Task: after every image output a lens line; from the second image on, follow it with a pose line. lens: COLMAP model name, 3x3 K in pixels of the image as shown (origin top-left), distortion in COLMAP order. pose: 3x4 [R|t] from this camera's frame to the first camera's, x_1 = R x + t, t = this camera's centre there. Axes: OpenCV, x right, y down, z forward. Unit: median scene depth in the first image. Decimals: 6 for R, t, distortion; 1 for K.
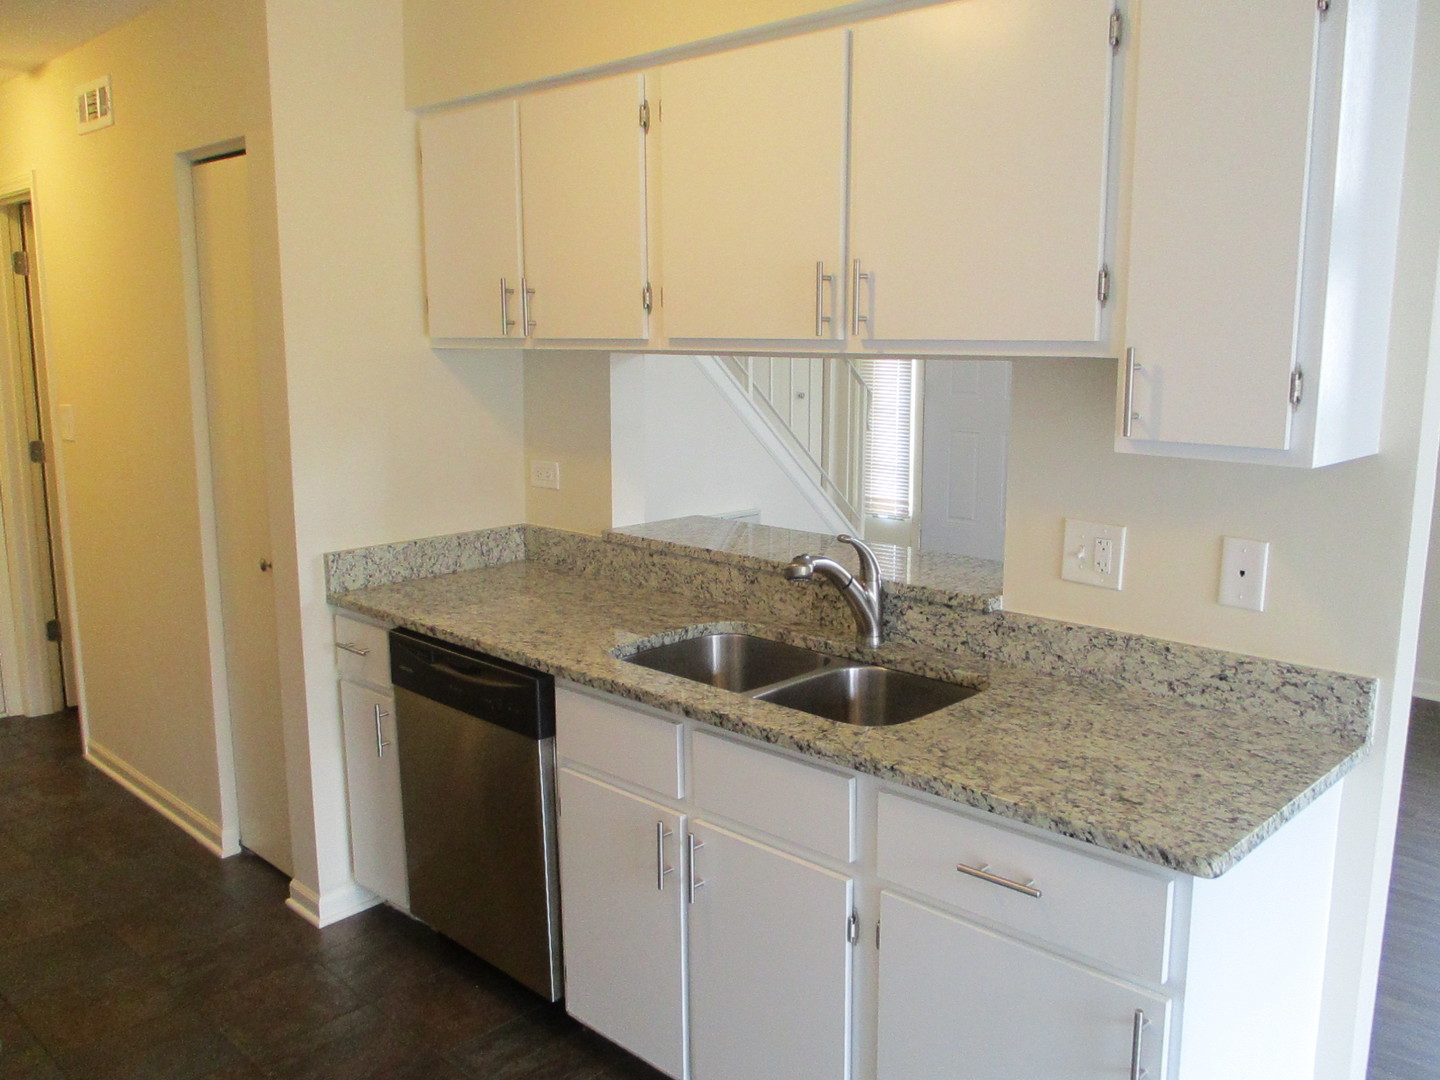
lens RADIAL K [[1212.4, 0, 721.5], [0, 1212.4, 528.9], [0, 0, 1]] dist [-0.023831, 0.007306]
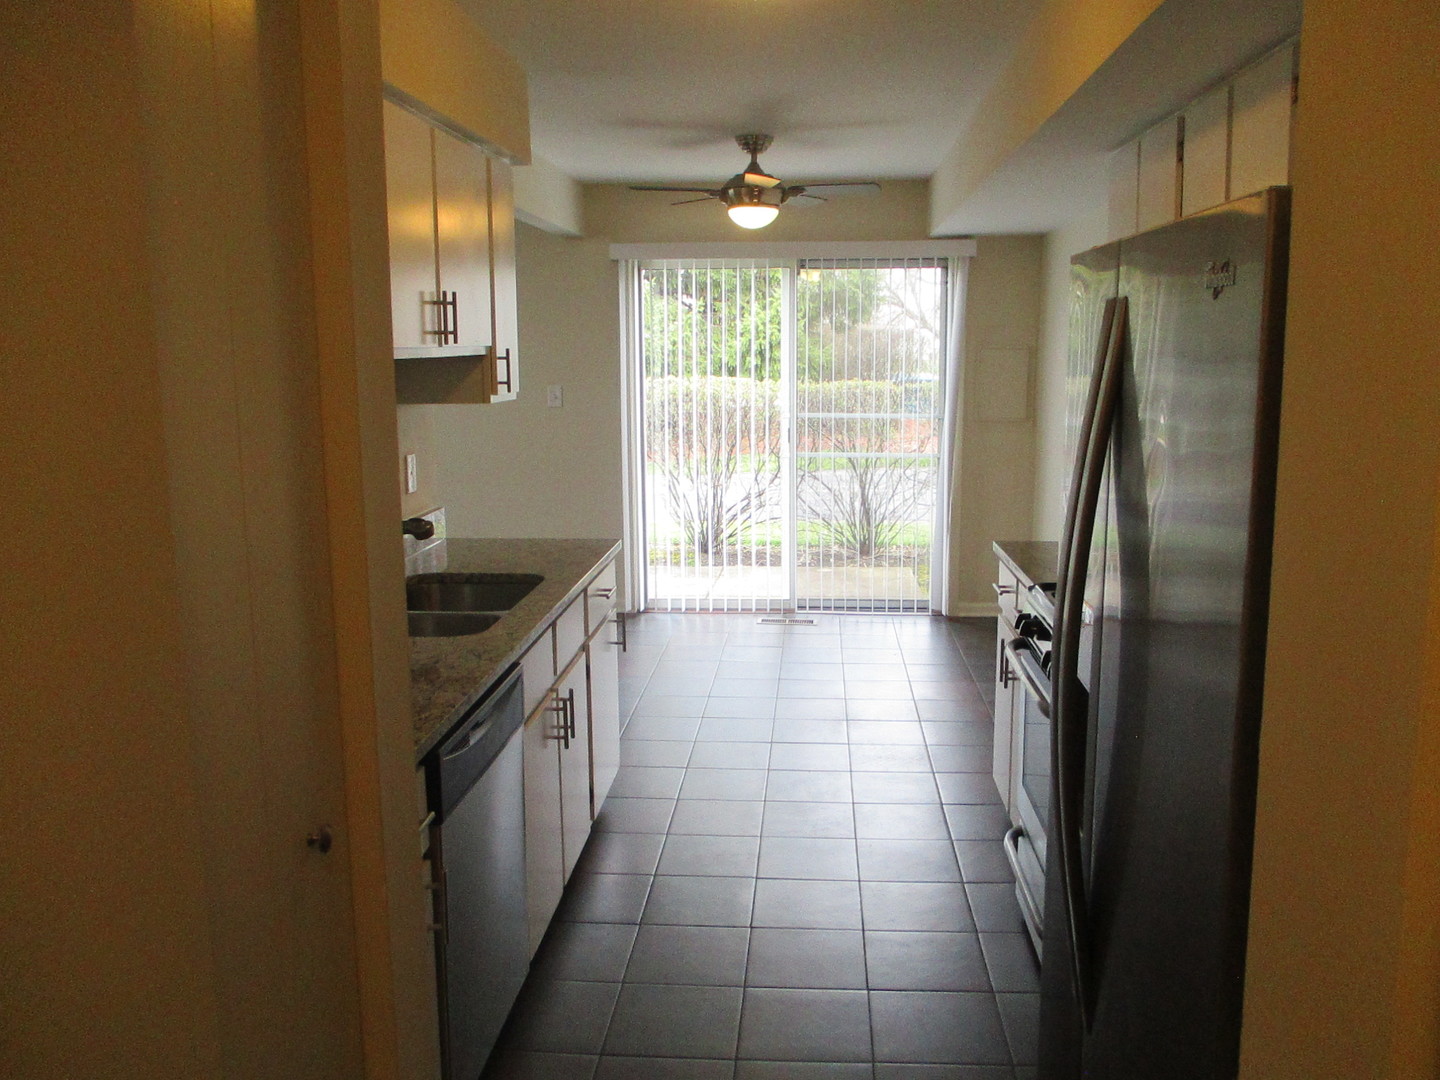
lens RADIAL K [[1216.5, 0, 720.3], [0, 1216.5, 525.5], [0, 0, 1]] dist [-0.002421, 0.010958]
pose [[-0.634835, -0.106167, 0.765319, -1.040745], [0.145571, 0.956341, 0.253417, -0.232231], [-0.758811, 0.272286, -0.591664, 1.423771]]
